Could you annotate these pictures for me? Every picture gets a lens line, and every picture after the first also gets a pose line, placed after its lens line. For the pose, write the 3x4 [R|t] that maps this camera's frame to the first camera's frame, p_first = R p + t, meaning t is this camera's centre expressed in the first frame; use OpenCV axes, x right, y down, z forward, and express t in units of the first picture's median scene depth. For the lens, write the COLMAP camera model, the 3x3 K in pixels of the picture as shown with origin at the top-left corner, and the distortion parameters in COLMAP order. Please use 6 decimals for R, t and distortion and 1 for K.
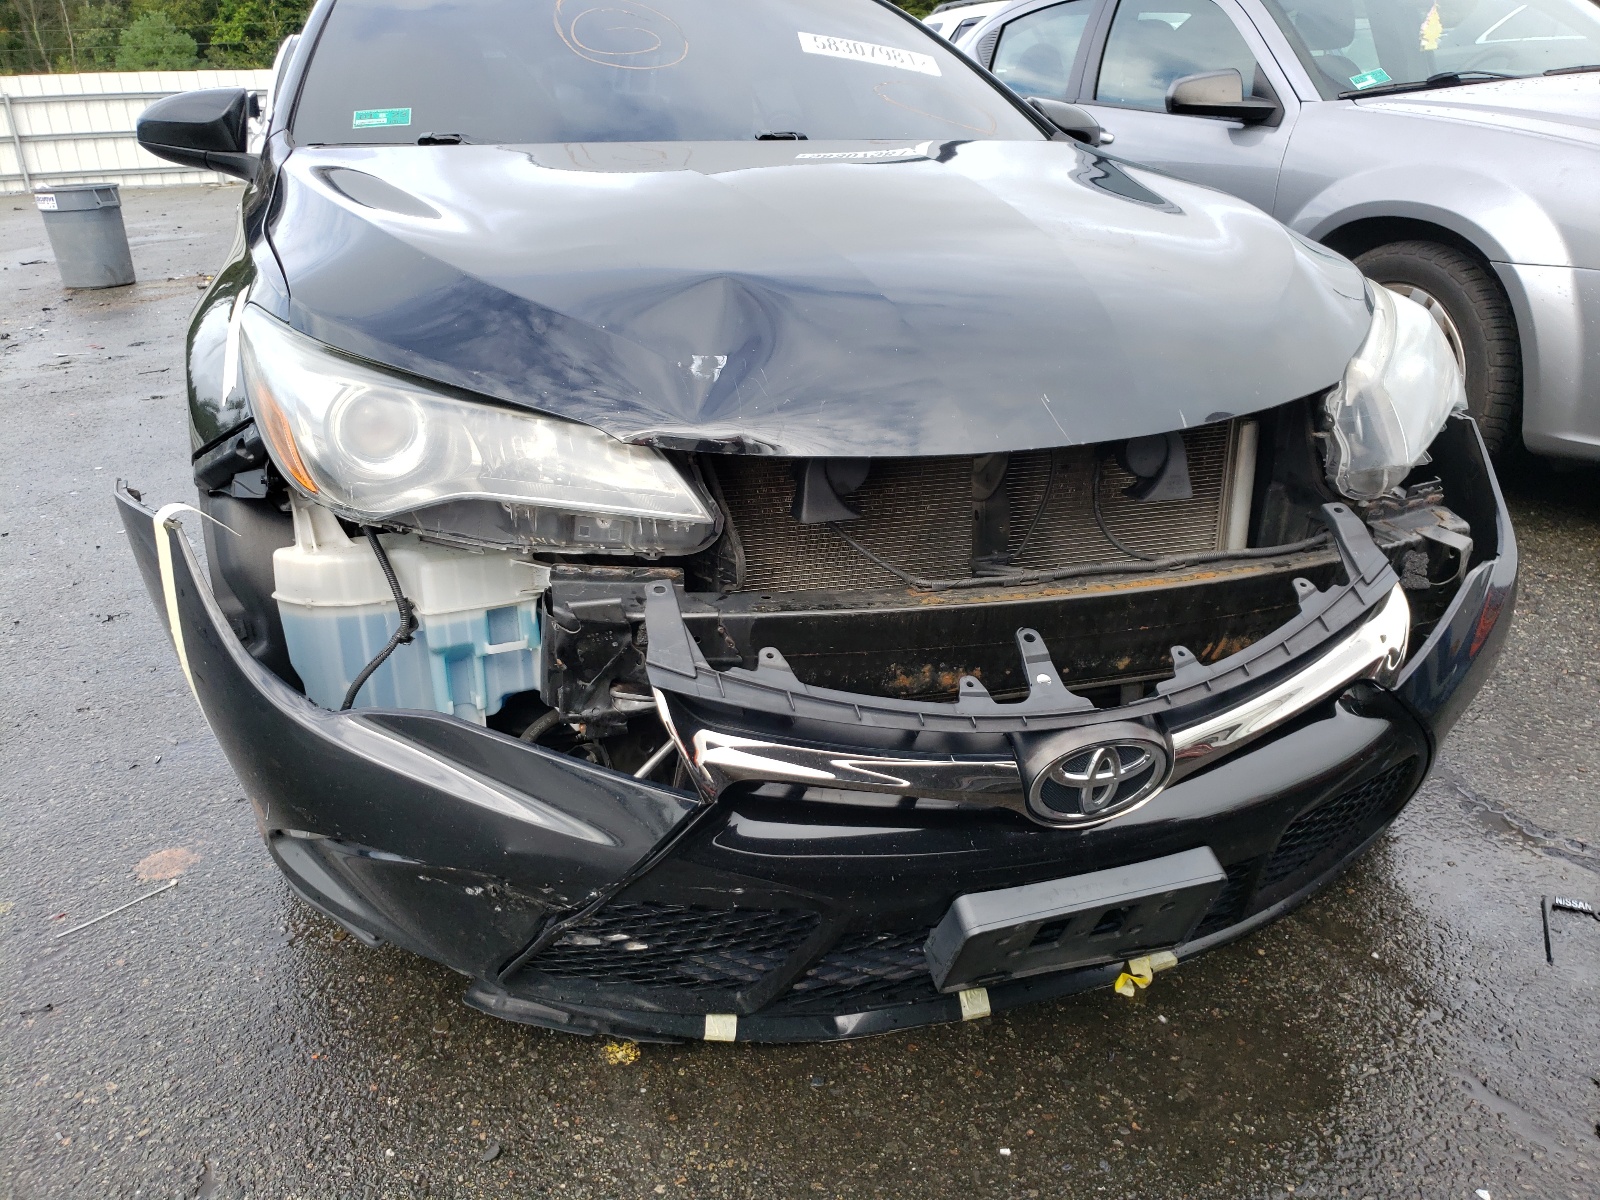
lens RADIAL K [[1191.5, 0, 800.0], [0, 1191.5, 600.0], [0, 0, 1]] dist [0.080785, -0.064226]
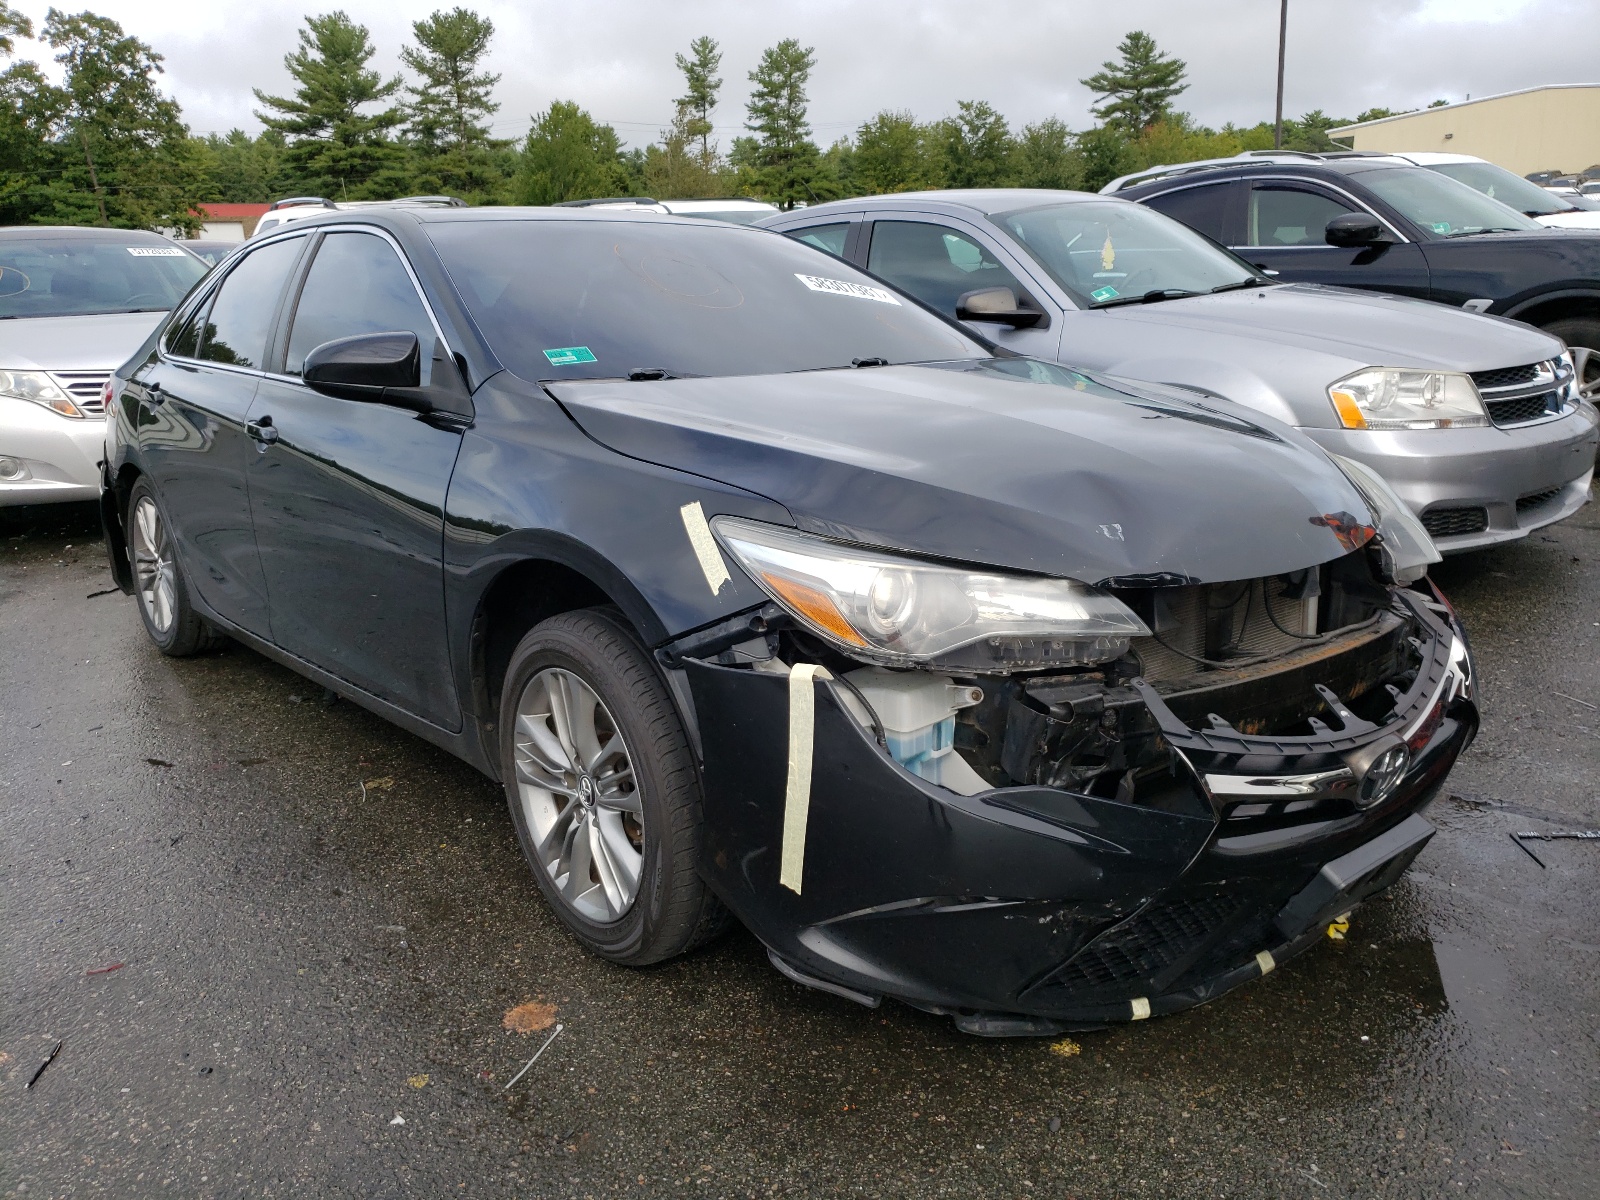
lens RADIAL K [[1191.5, 0, 800.0], [0, 1191.5, 600.0], [0, 0, 1]] dist [0.080785, -0.064226]
pose [[0.936465, -0.095038, 0.337642, -0.848613], [0.137078, 0.985203, -0.102880, -0.012333], [-0.322868, 0.142627, 0.935636, -0.220634]]
